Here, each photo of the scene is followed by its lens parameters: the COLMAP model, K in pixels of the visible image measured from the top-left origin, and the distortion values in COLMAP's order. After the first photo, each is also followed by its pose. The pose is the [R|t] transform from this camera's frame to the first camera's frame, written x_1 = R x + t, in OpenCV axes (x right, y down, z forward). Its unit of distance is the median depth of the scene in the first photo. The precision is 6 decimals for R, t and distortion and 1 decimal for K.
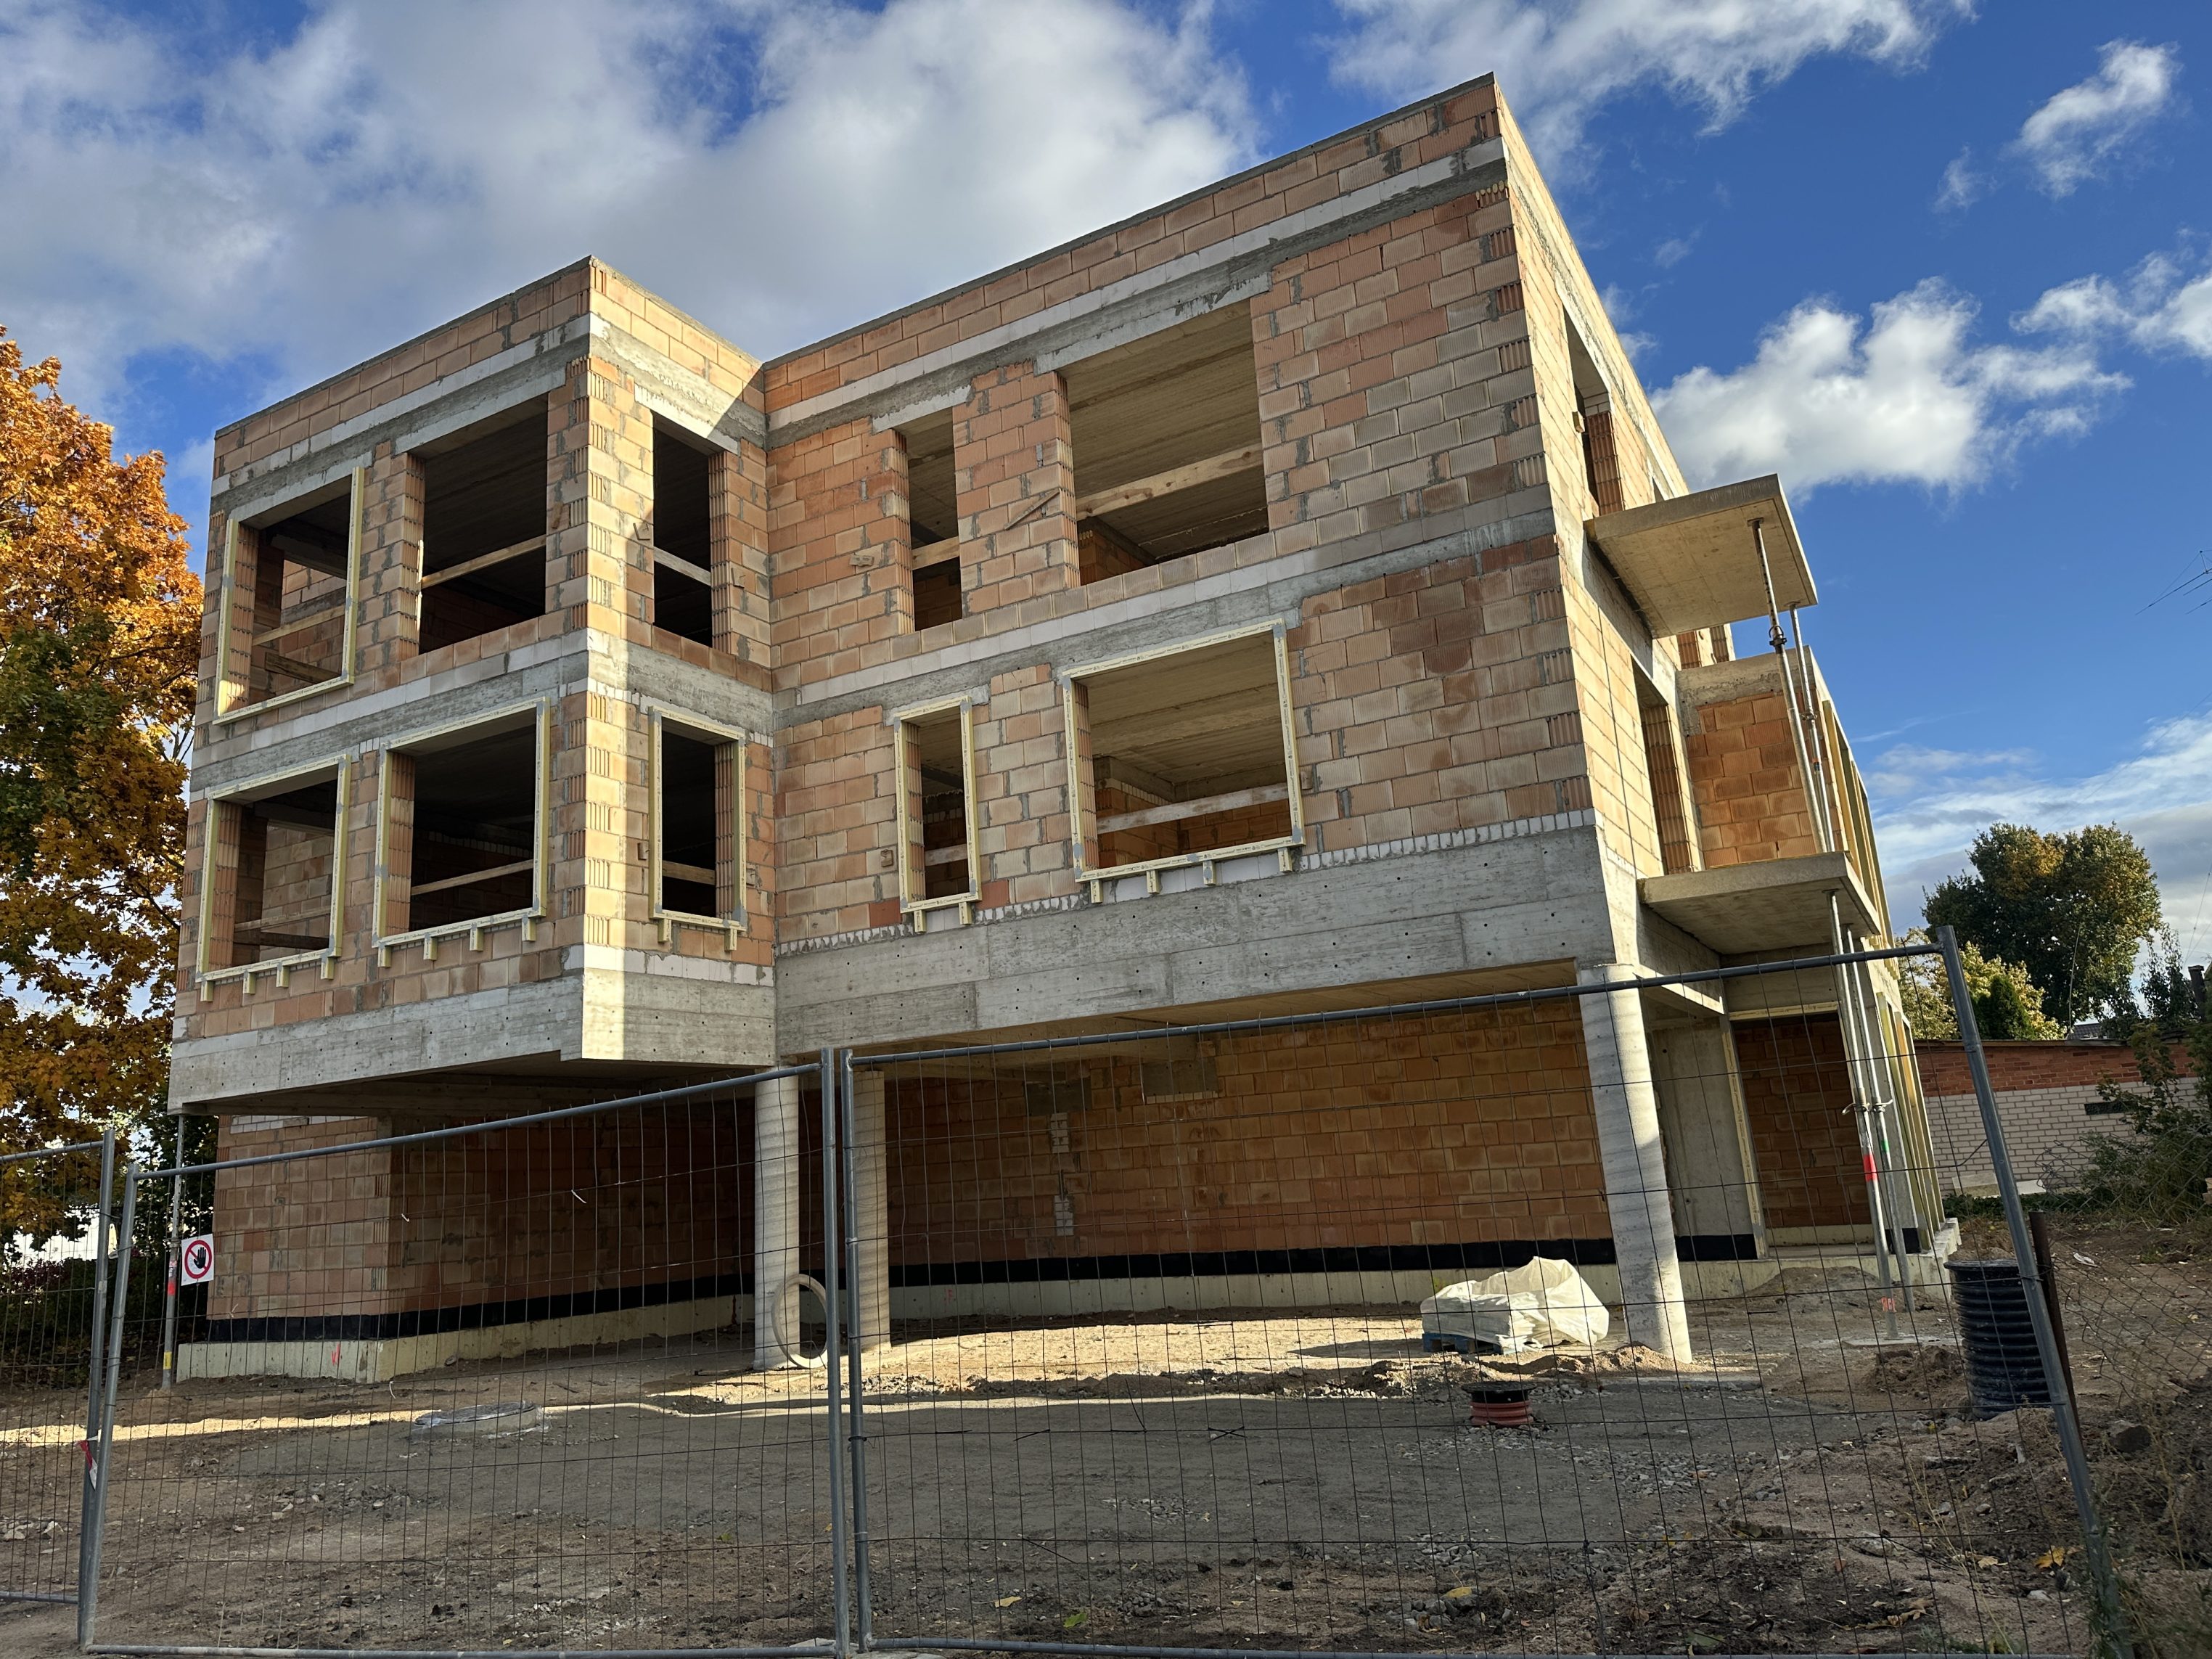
lens RADIAL K [[1533.1, 0, 1106.0], [0, 1533.1, 829.5], [0, 0, 1]] dist [0.027875, -0.002041]
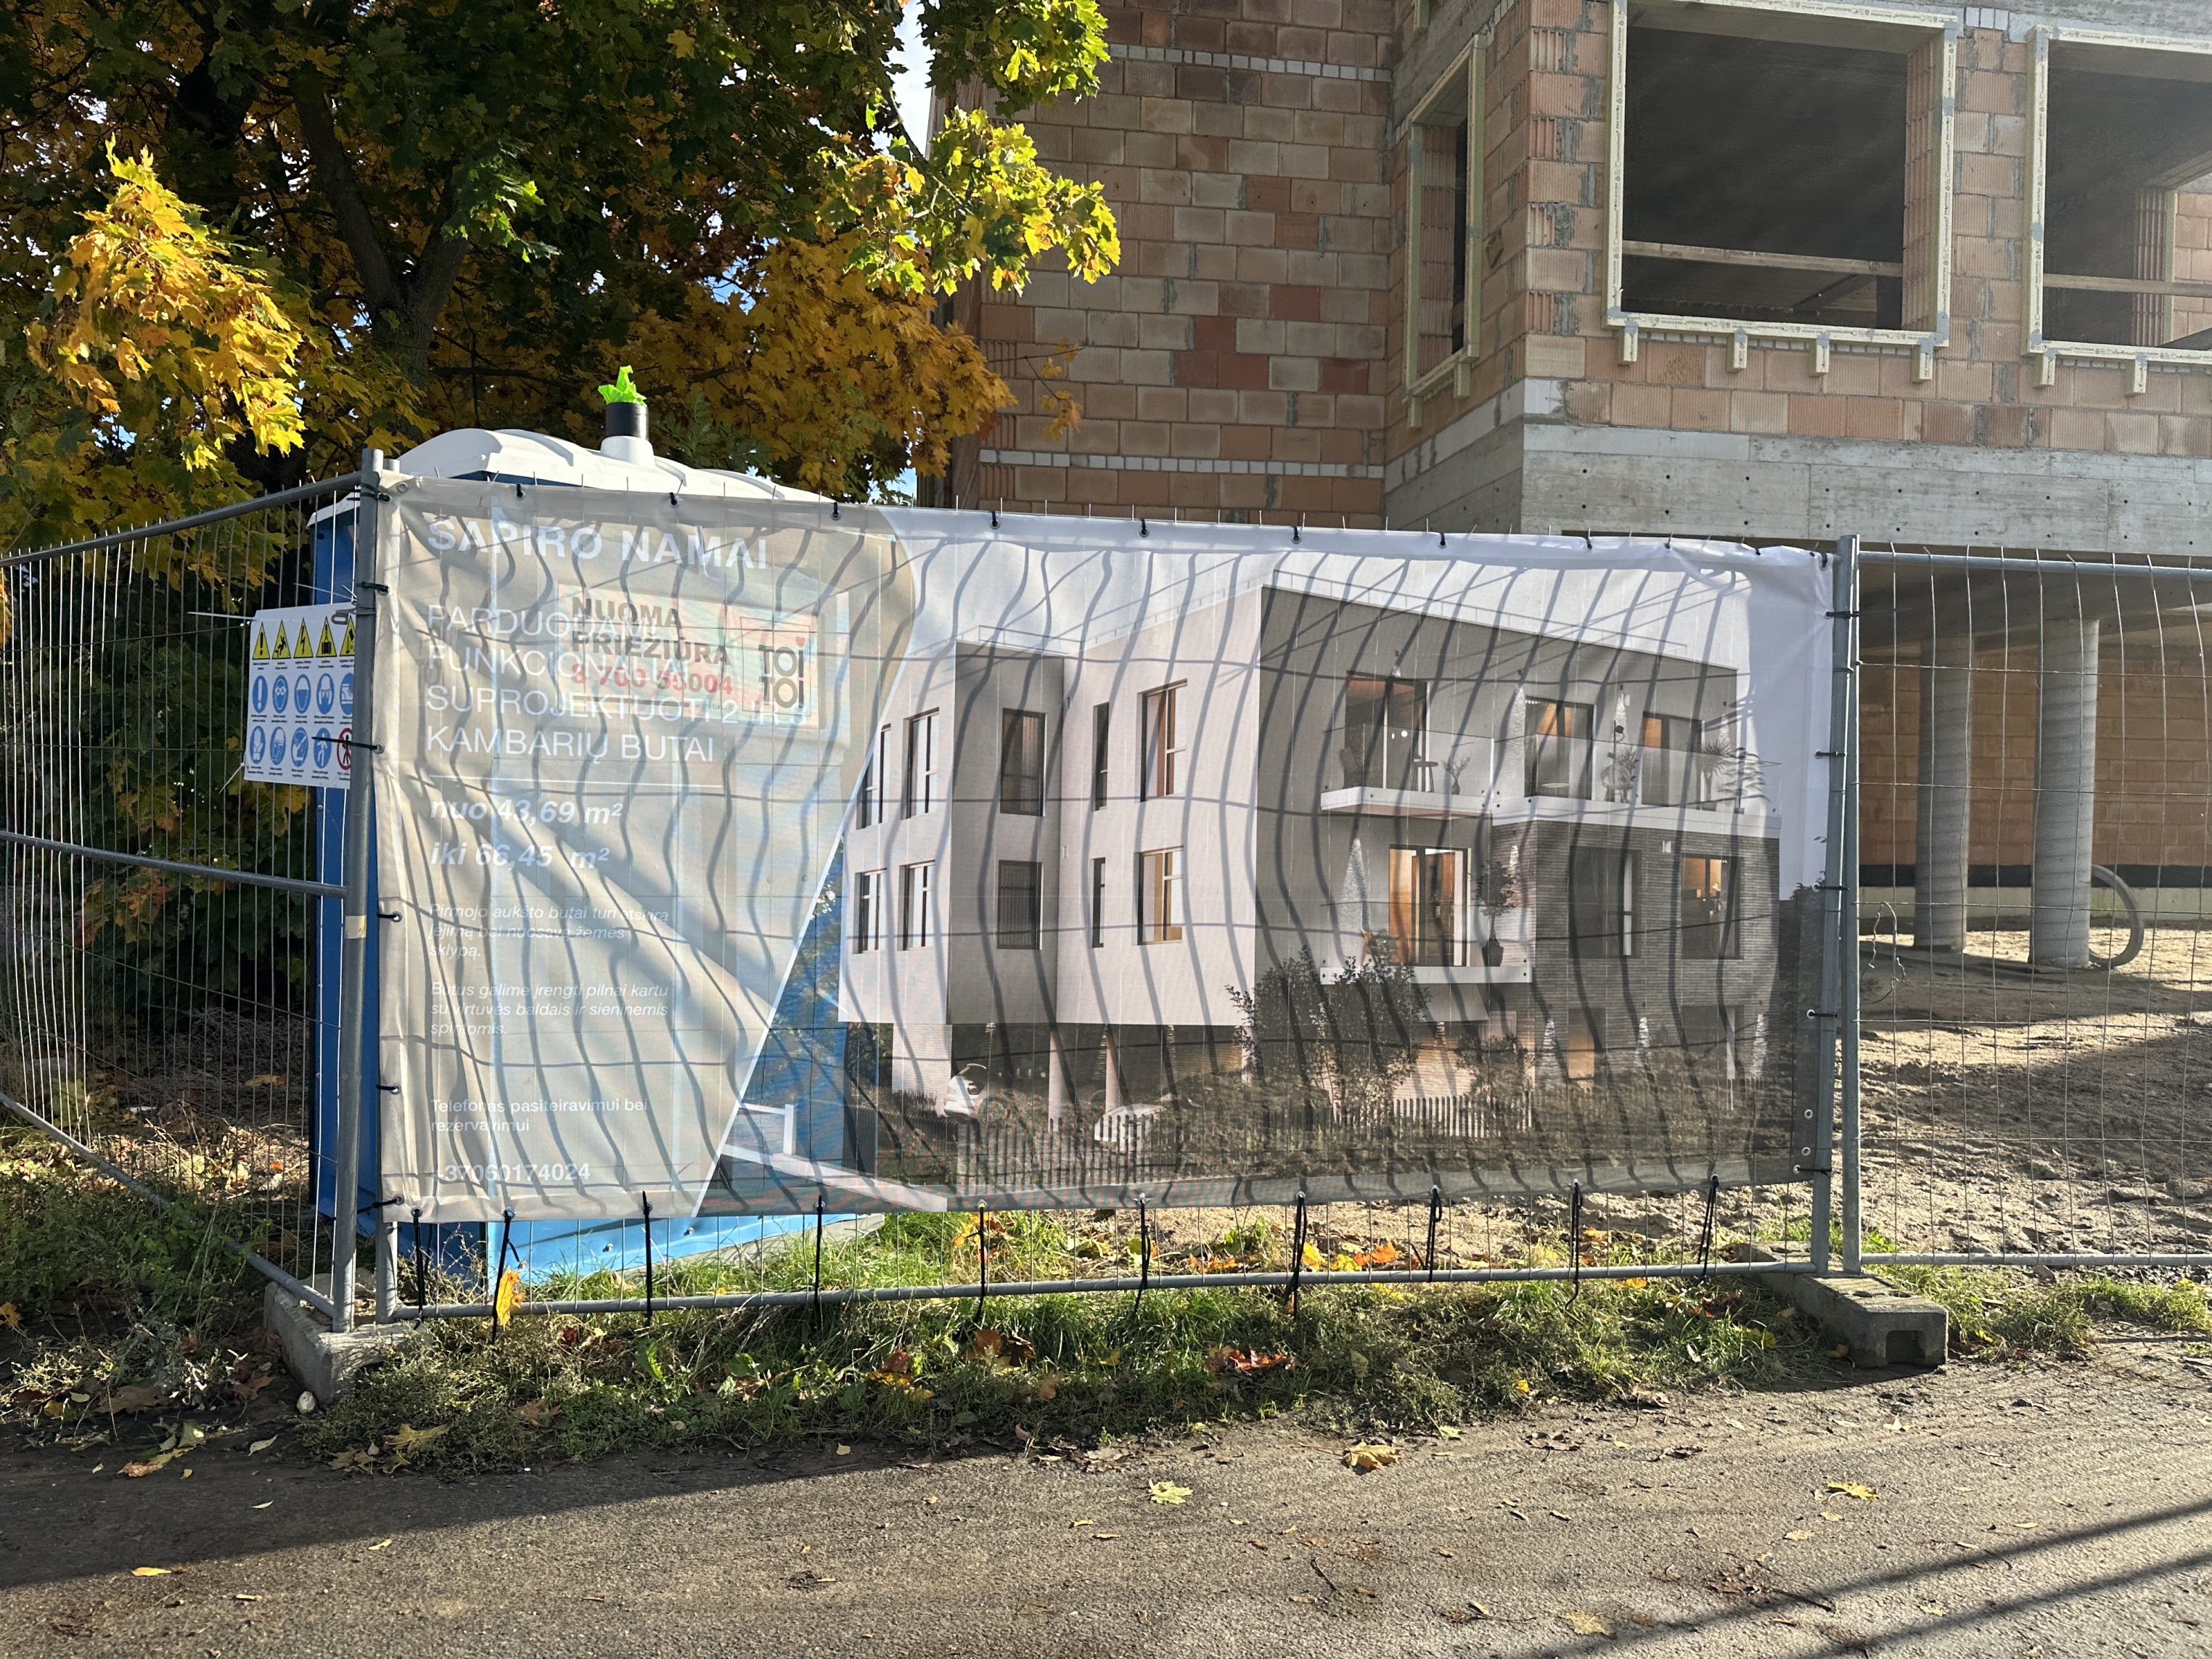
lens RADIAL K [[1533.1, 0, 1106.0], [0, 1533.1, 829.5], [0, 0, 1]] dist [0.027875, -0.002041]
pose [[0.757566, 0.062955, 0.649716, -1.166464], [-0.201694, 0.969208, 0.141261, 0.254599], [-0.620817, -0.238058, 0.746937, 0.684265]]
